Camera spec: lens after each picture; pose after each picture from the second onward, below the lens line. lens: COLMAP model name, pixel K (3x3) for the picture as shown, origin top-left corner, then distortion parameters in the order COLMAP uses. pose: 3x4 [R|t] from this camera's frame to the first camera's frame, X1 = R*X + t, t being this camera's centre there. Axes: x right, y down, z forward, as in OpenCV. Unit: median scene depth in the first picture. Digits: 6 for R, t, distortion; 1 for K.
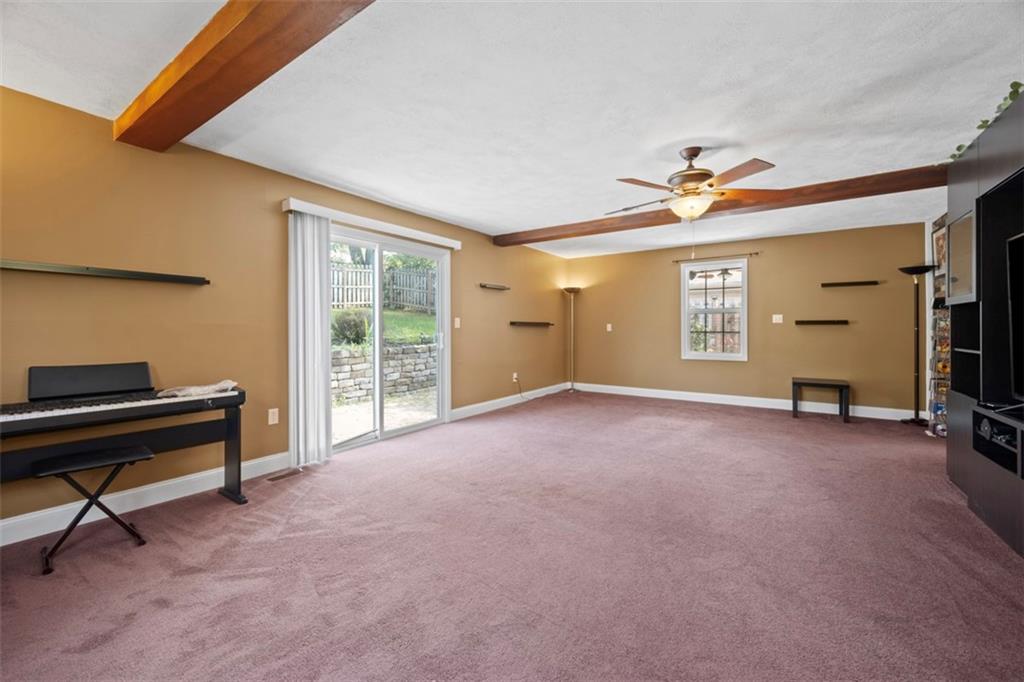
lens RADIAL K [[407.2, 0, 512.4], [0, 407.2, 330.4], [0, 0, 1]] dist [0.001310, 0.000016]
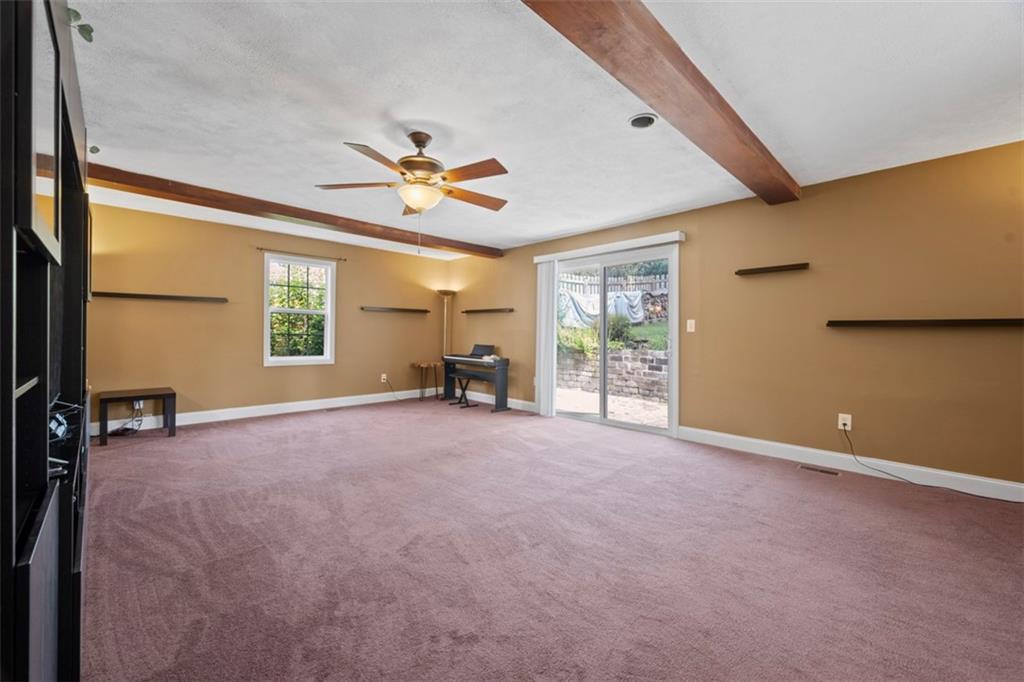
lens RADIAL K [[407.2, 0, 517.6], [0, 407.2, 333.7], [0, 0, 1]] dist [0.001310, 0.000016]
pose [[-0.184475, 0.001668, -0.982836, 0.752322], [-0.010541, 0.999938, 0.003675, -0.001377], [0.982781, 0.011038, -0.184446, 0.803549]]
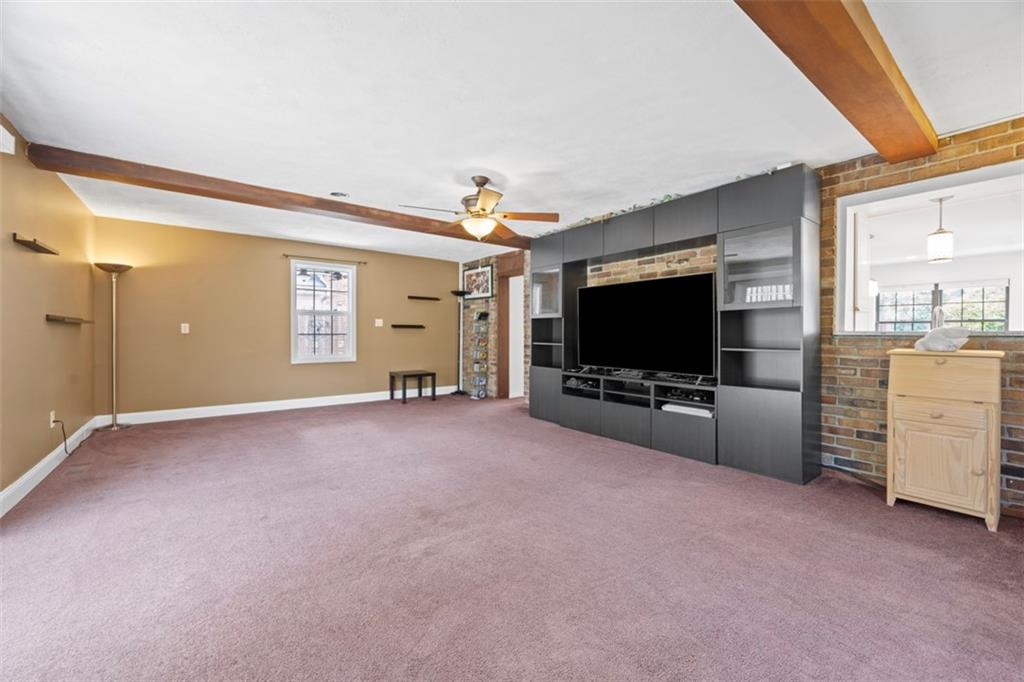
lens RADIAL K [[407.2, 0, 512.9], [0, 407.2, 338.4], [0, 0, 1]] dist [0.001310, 0.000016]
pose [[0.309507, -0.010340, 0.950841, -0.375836], [-0.001467, 0.999934, 0.011351, 0.002553], [-0.950896, -0.004908, 0.309472, 0.313695]]
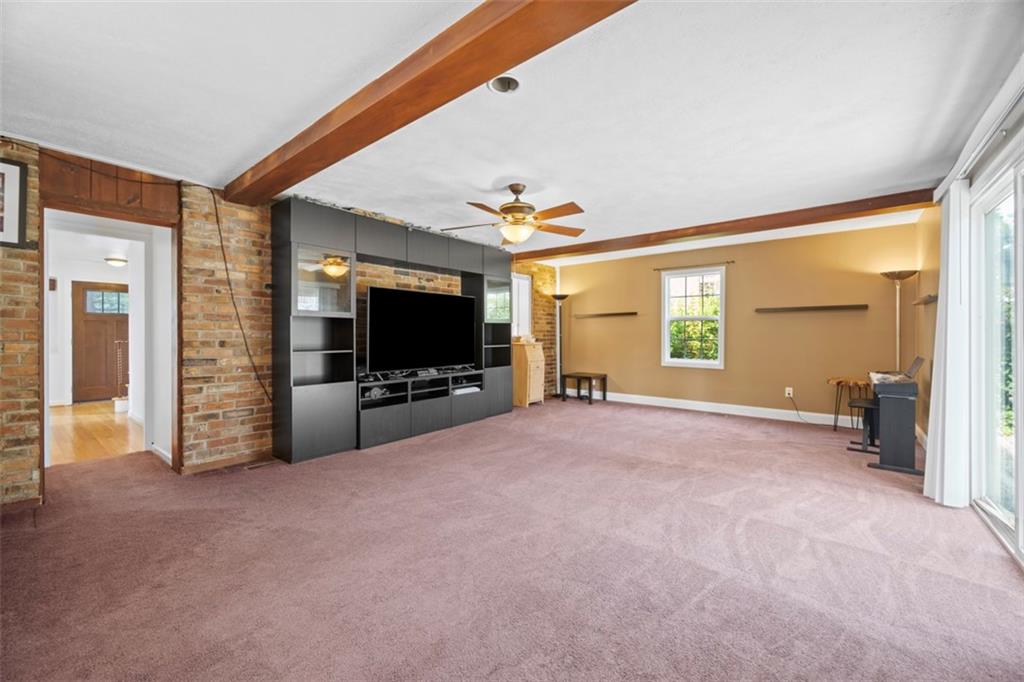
lens RADIAL K [[407.2, 0, 515.1], [0, 407.2, 338.1], [0, 0, 1]] dist [0.001310, 0.000016]
pose [[-0.997263, 0.000348, 0.073929, 0.204395], [0.001067, 0.999952, 0.009693, -0.005352], [-0.073922, 0.009746, -0.997216, 1.267621]]
